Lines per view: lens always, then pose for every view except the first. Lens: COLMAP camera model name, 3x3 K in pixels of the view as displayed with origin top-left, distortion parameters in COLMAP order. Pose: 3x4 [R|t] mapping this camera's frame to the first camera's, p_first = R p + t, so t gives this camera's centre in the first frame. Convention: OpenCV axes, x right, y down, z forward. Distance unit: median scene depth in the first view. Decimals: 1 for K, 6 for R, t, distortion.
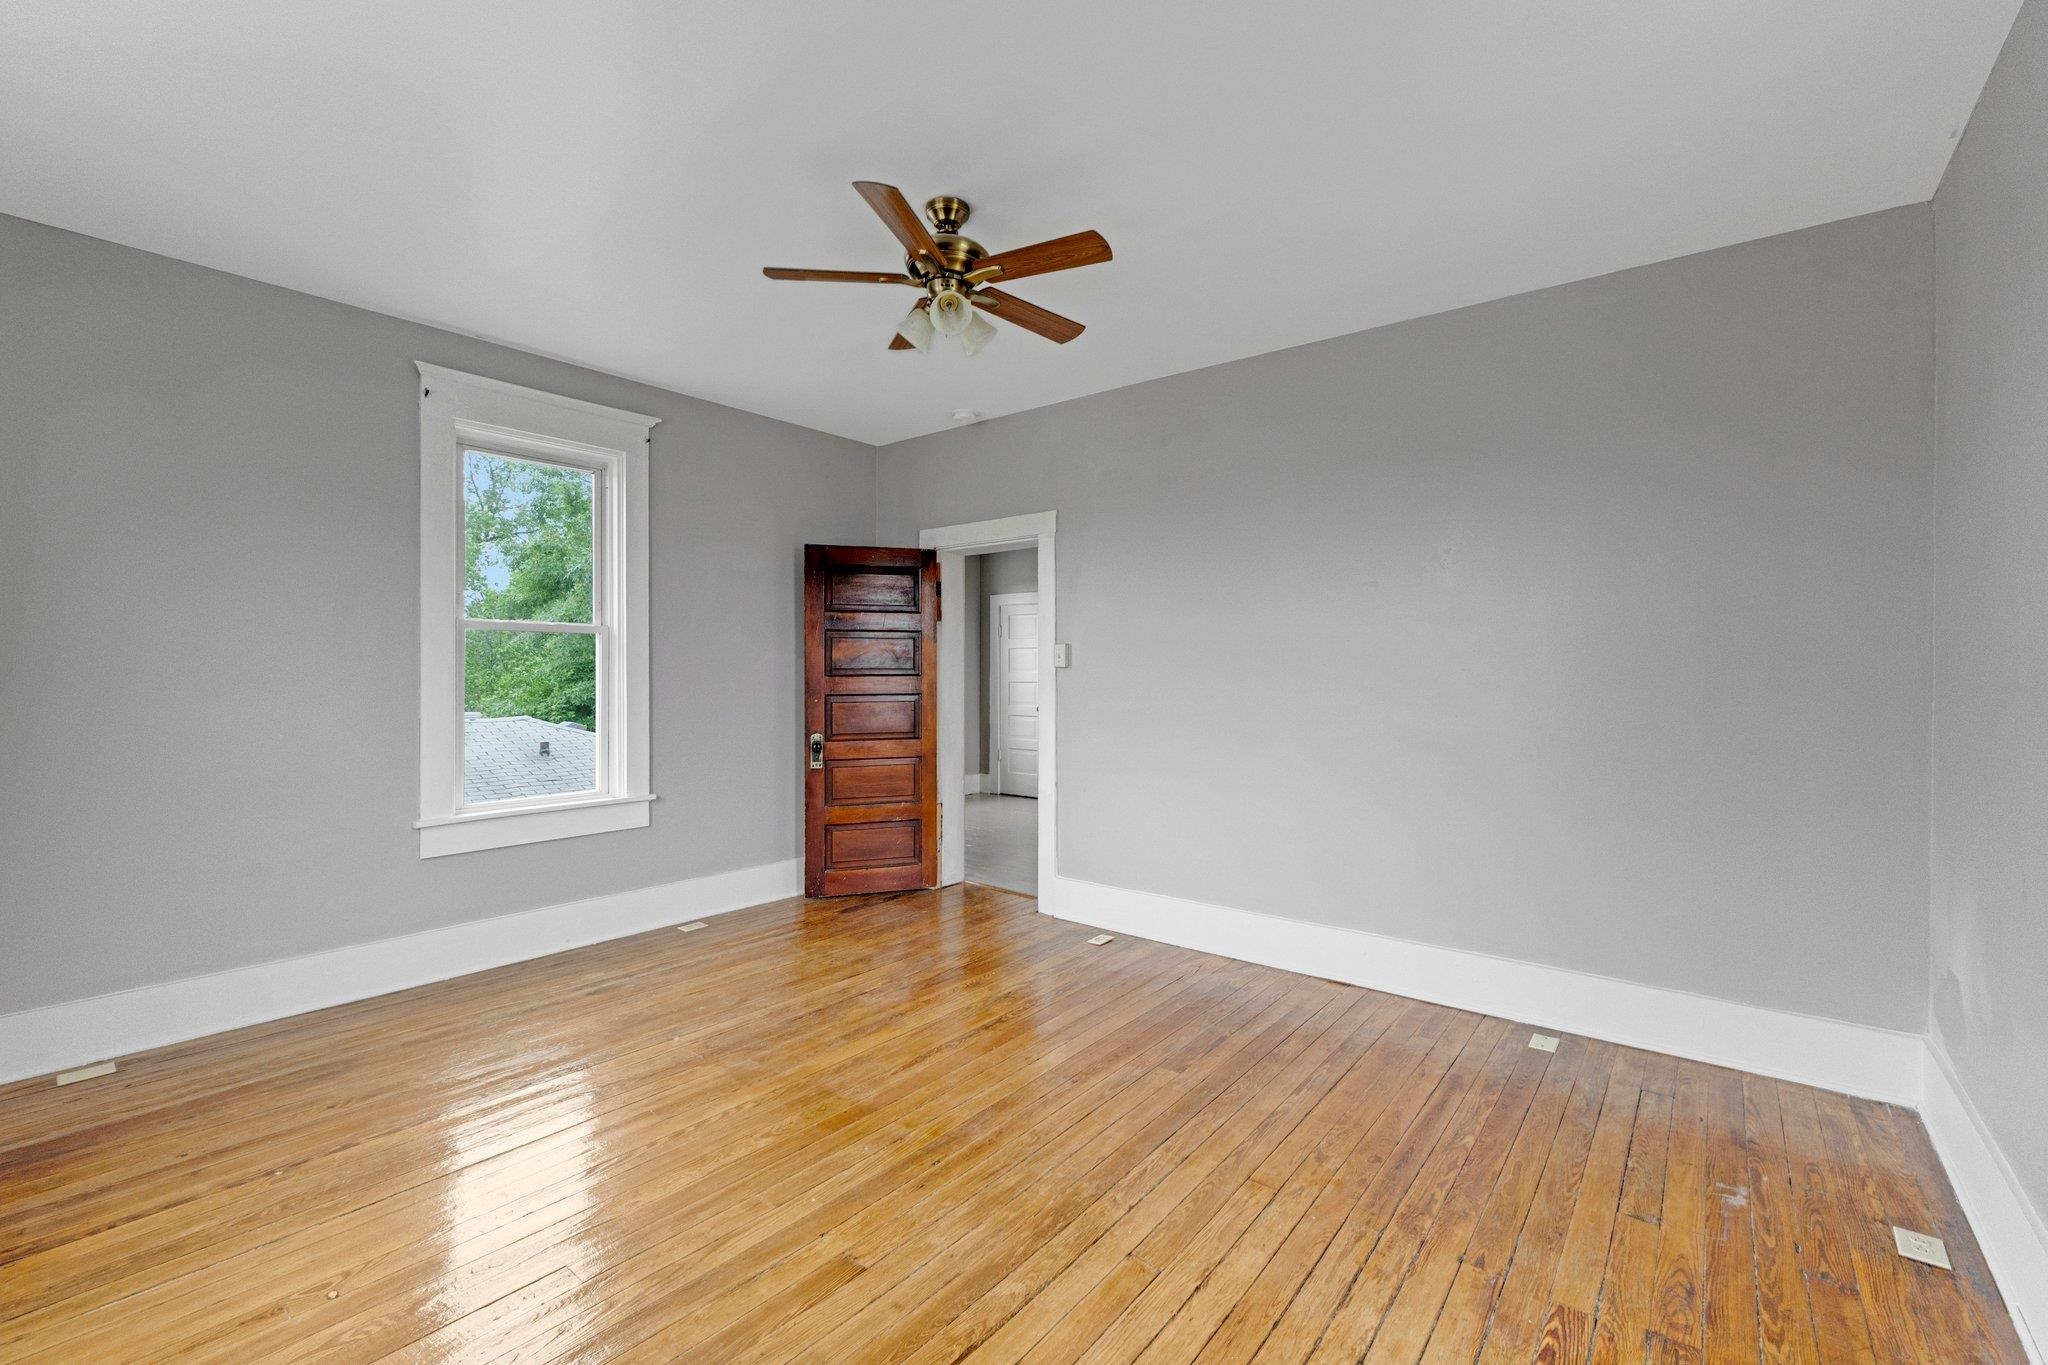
lens RADIAL K [[855.4, 0, 1024.0], [0, 855.4, 682.5], [0, 0, 1]] dist [-0.000112, 0.000220]
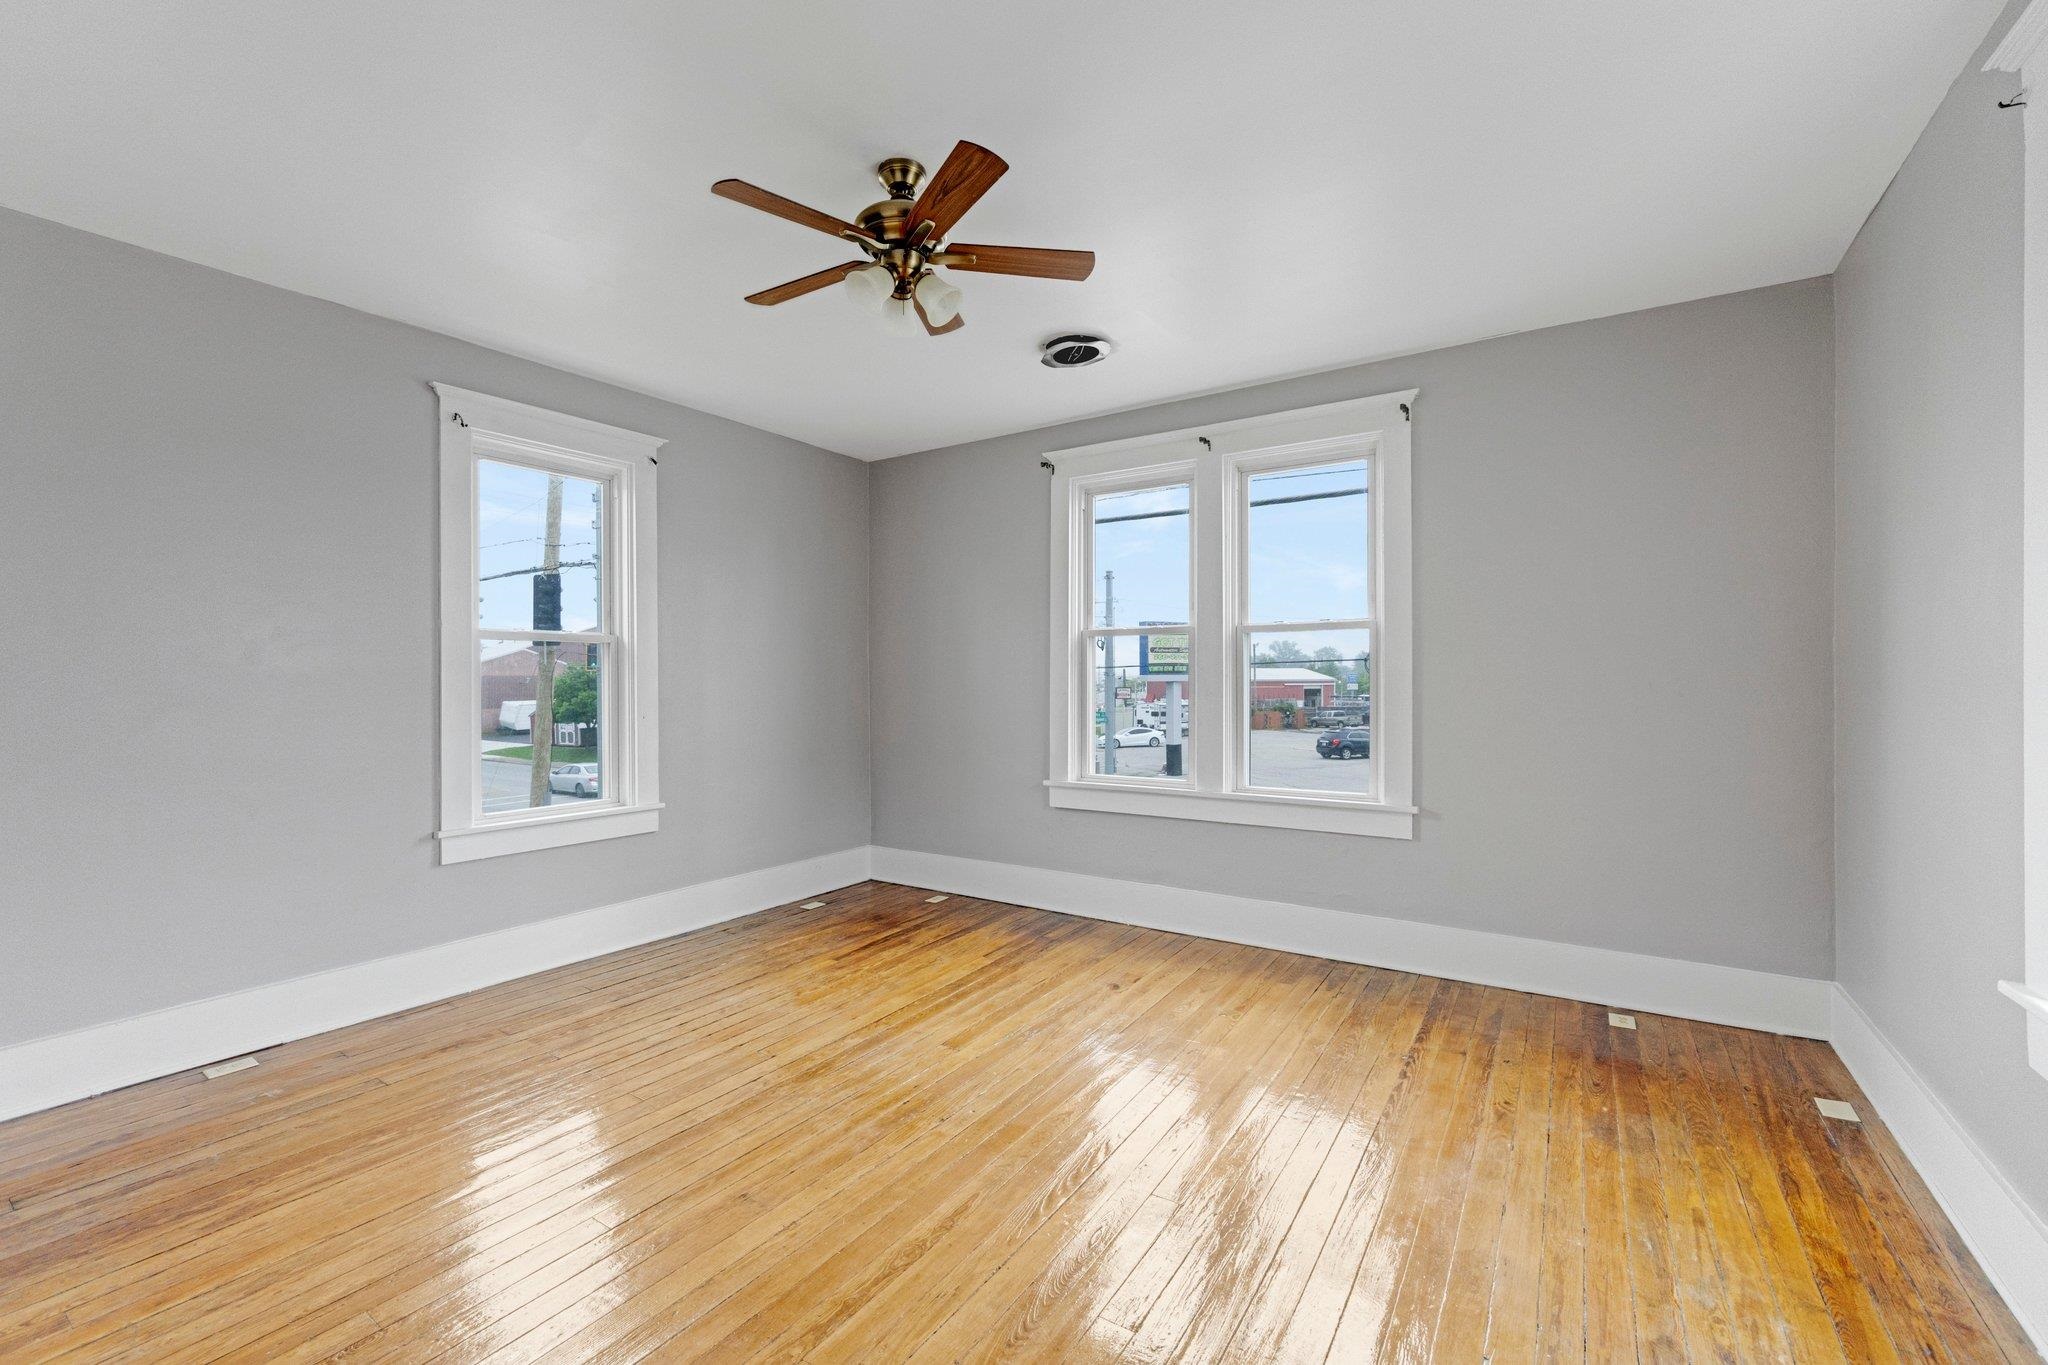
lens RADIAL K [[855.4, 0, 1024.0], [0, 855.4, 682.5], [0, 0, 1]] dist [-0.000112, 0.000220]
pose [[-0.994362, 0.001034, -0.106036, -0.135451], [0.000294, 0.999975, 0.006994, -0.016501], [0.106041, 0.006924, -0.994338, 2.108116]]
